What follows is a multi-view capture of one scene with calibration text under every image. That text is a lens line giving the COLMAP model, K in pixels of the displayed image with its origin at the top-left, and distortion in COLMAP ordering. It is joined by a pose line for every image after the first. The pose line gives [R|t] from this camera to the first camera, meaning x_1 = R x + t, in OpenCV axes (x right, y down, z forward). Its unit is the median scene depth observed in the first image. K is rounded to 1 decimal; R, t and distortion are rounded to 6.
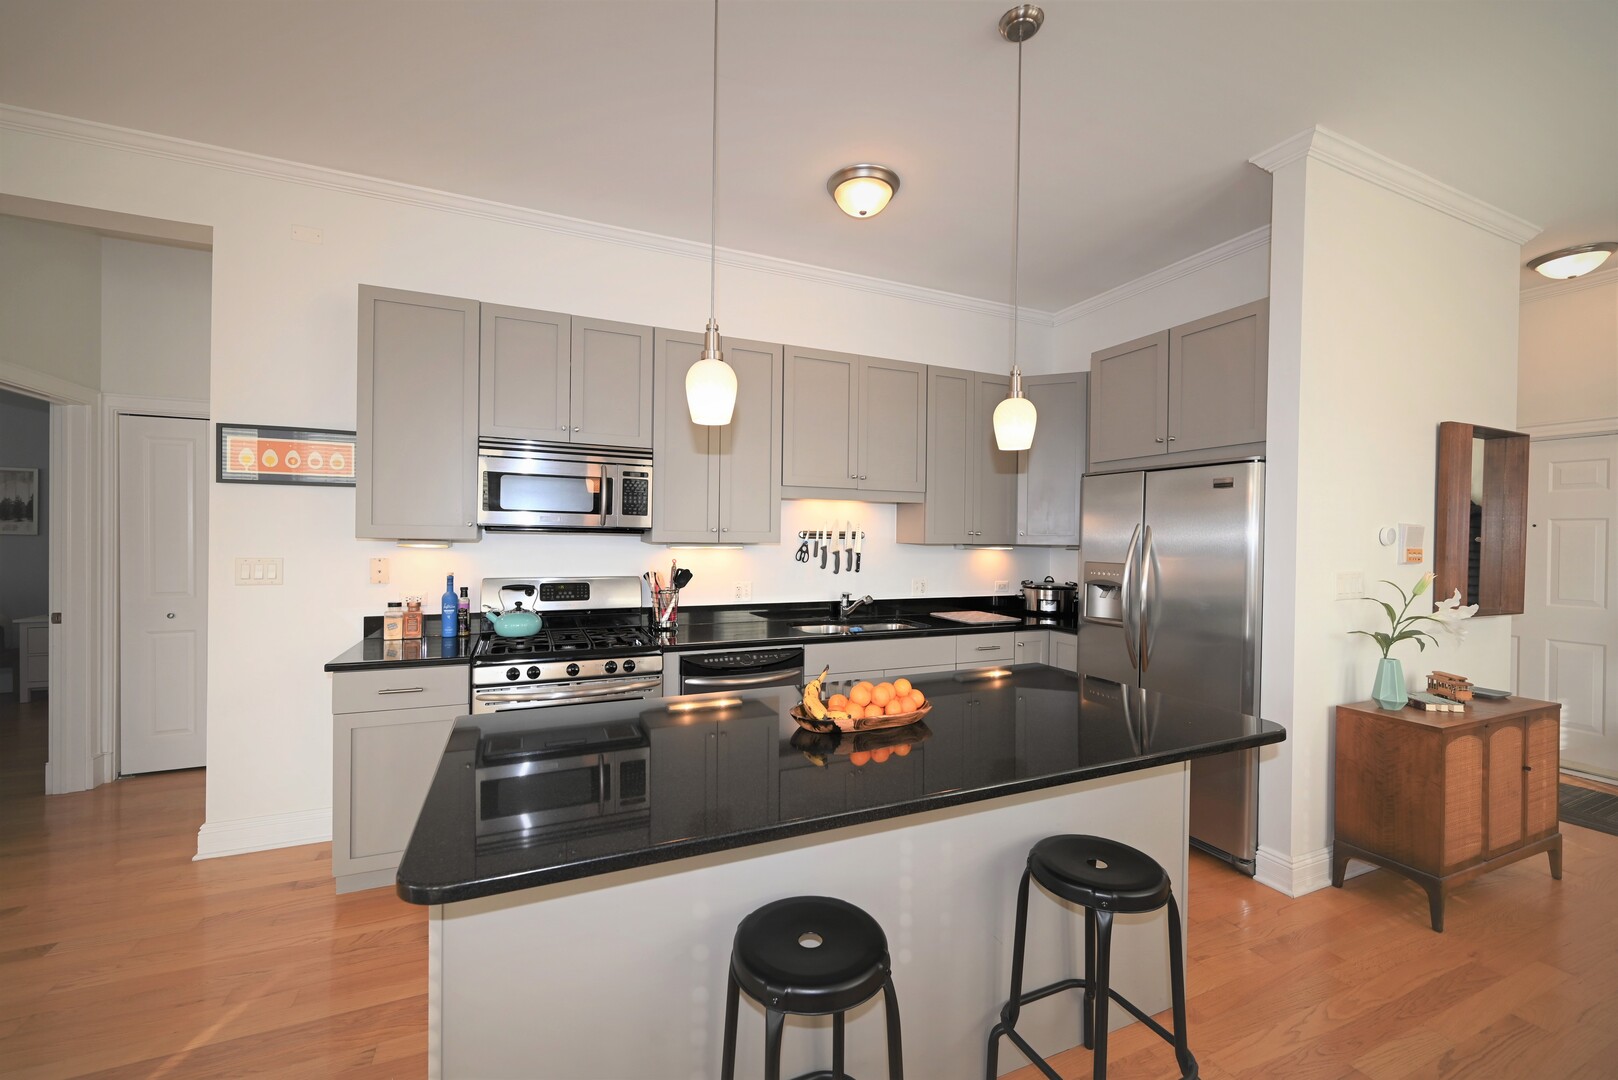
lens RADIAL K [[639.9, 0, 809.3], [0, 639.9, 537.2], [0, 0, 1]] dist [0.002271, 0.000097]
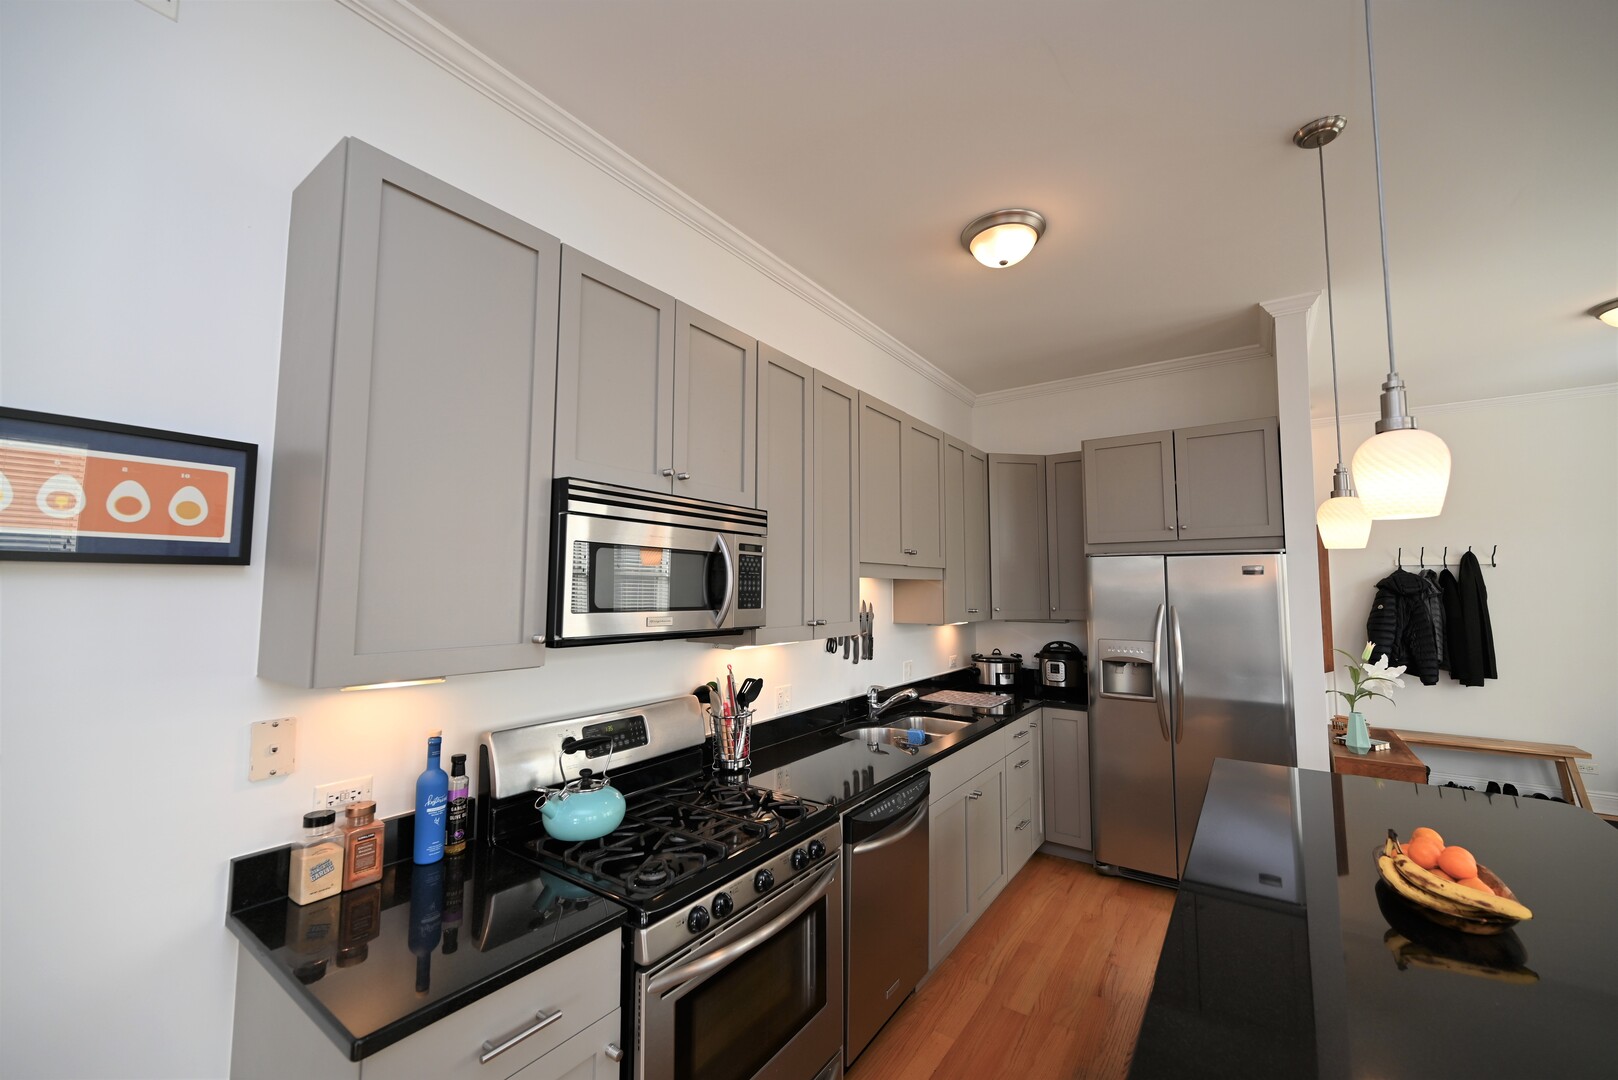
lens RADIAL K [[639.9, 0, 818.9], [0, 639.9, 536.8], [0, 0, 1]] dist [0.002271, 0.000097]
pose [[0.854102, 0.032836, 0.519068, -0.611368], [0.008142, 0.997039, -0.076471, -0.062632], [-0.520042, 0.069540, 0.851305, 0.420405]]
